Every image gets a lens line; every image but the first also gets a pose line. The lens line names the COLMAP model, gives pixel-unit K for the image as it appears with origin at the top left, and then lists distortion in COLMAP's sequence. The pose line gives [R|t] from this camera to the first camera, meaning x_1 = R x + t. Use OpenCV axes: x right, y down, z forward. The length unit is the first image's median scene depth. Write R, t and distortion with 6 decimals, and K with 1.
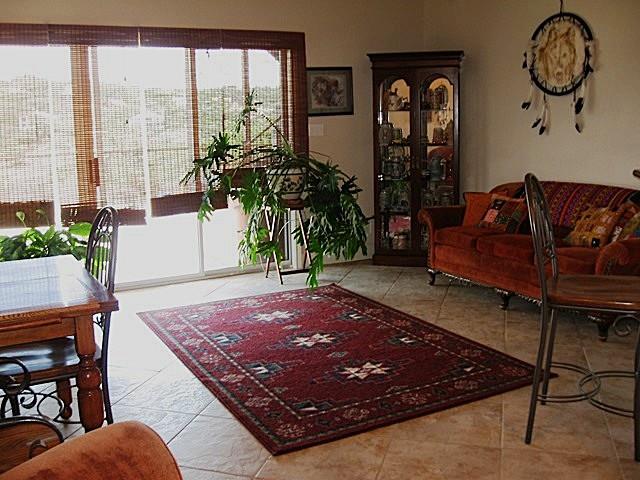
lens RADIAL K [[656.3, 0, 320.0], [0, 656.3, 240.0], [0, 0, 1]] dist [-0.113616, 0.006169]
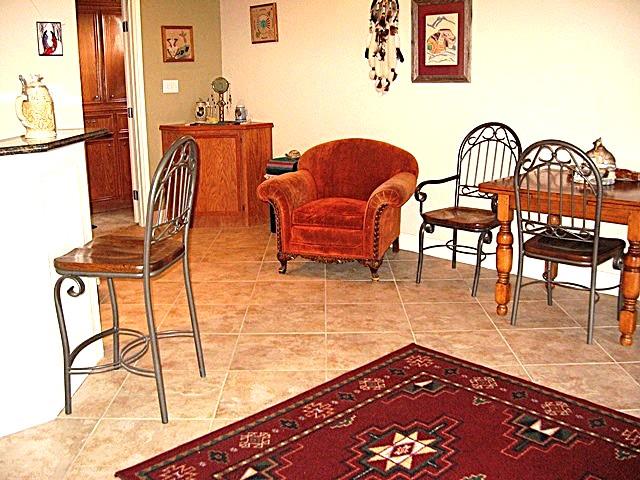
lens RADIAL K [[656.3, 0, 320.0], [0, 656.3, 240.0], [0, 0, 1]] dist [-0.113616, 0.006169]
pose [[-0.961802, 0.099090, -0.255181, 0.325731], [-0.013619, 0.913711, 0.406137, -0.288874], [0.273406, 0.394099, -0.877460, 1.606827]]
